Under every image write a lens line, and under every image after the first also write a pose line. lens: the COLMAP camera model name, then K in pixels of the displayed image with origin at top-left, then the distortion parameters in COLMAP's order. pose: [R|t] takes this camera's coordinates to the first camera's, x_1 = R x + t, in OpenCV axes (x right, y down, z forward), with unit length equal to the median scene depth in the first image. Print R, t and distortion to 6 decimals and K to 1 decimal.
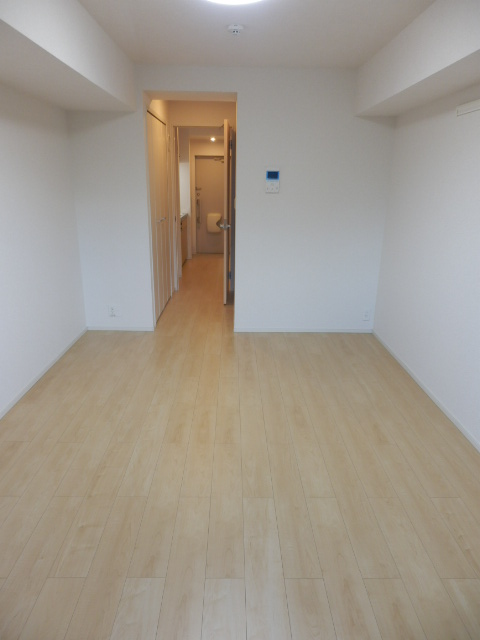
lens RADIAL K [[447.9, 0, 240.0], [0, 447.9, 320.0], [0, 0, 1]] dist [0.003446, -0.005153]
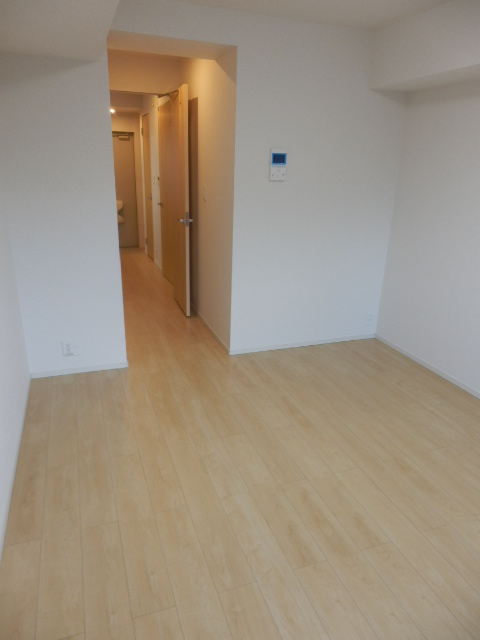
lens RADIAL K [[447.9, 0, 240.0], [0, 447.9, 320.0], [0, 0, 1]] dist [0.003446, -0.005153]
pose [[0.944505, -0.097279, 0.313764, -0.243565], [0.084401, 0.994946, 0.054405, -0.079192], [-0.317470, -0.024904, 0.947941, 0.235950]]
